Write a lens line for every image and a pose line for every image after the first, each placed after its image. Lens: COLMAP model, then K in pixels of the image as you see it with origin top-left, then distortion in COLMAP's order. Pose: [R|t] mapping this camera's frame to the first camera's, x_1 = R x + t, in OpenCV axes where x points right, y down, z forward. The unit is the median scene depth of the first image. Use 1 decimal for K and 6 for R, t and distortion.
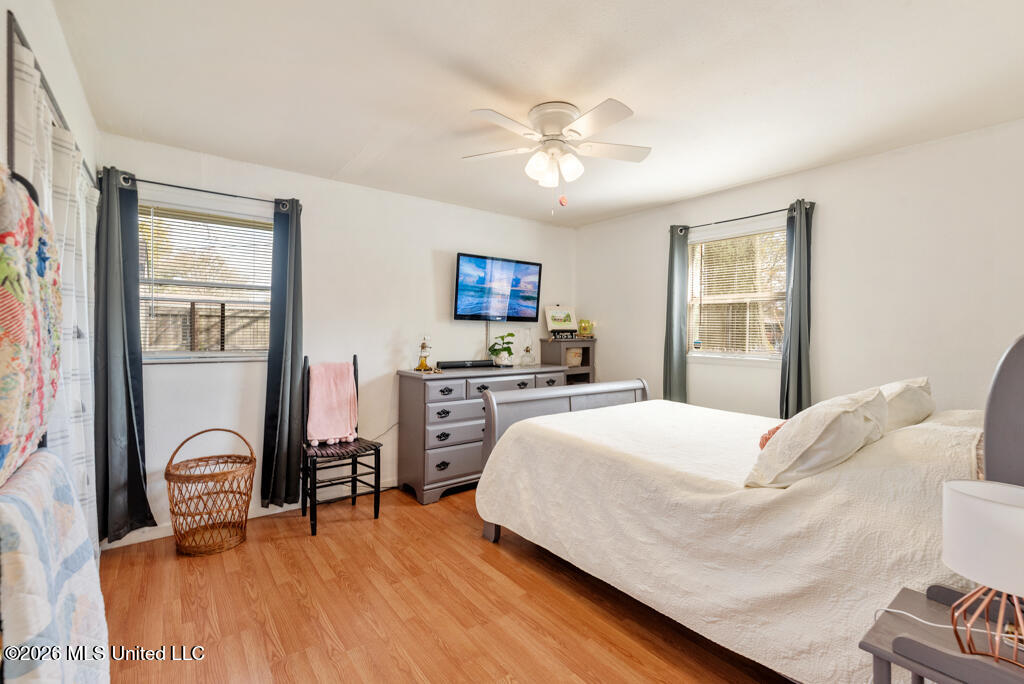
lens RADIAL K [[451.8, 0, 515.2], [0, 451.8, 337.9], [0, 0, 1]] dist [-0.000766, -0.000074]
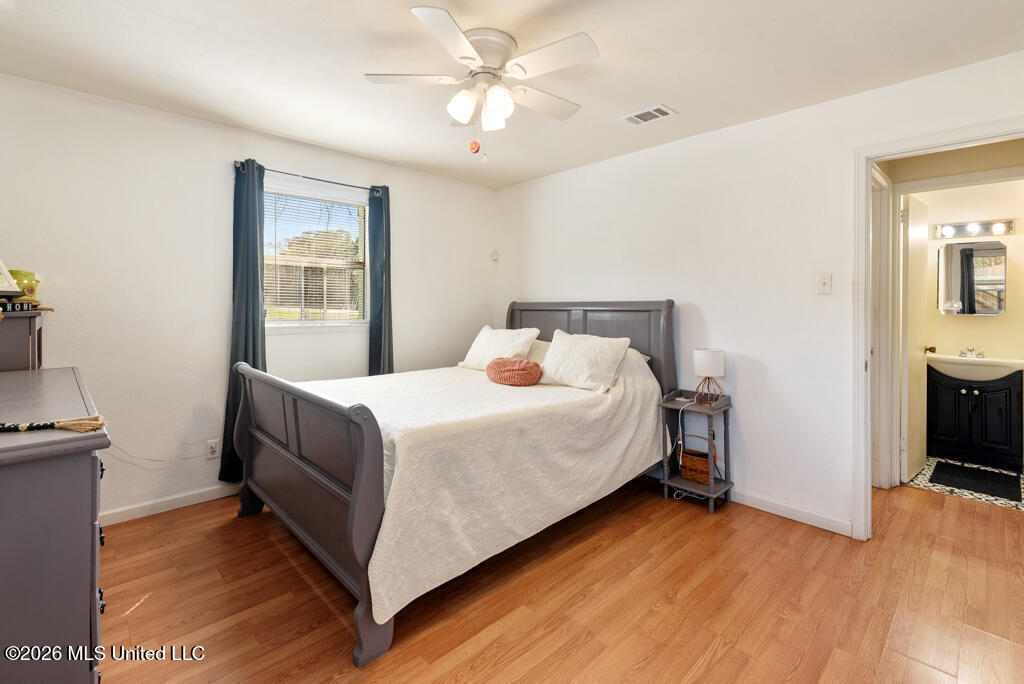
lens RADIAL K [[462.4, 0, 513.9], [0, 462.4, 304.1], [0, 0, 1]] dist [0.000249, 0.000114]
pose [[-0.116160, -0.014332, 0.993127, -0.864493], [0.007675, 0.999853, 0.015326, -0.019366], [-0.993201, 0.009403, -0.116033, 1.157229]]
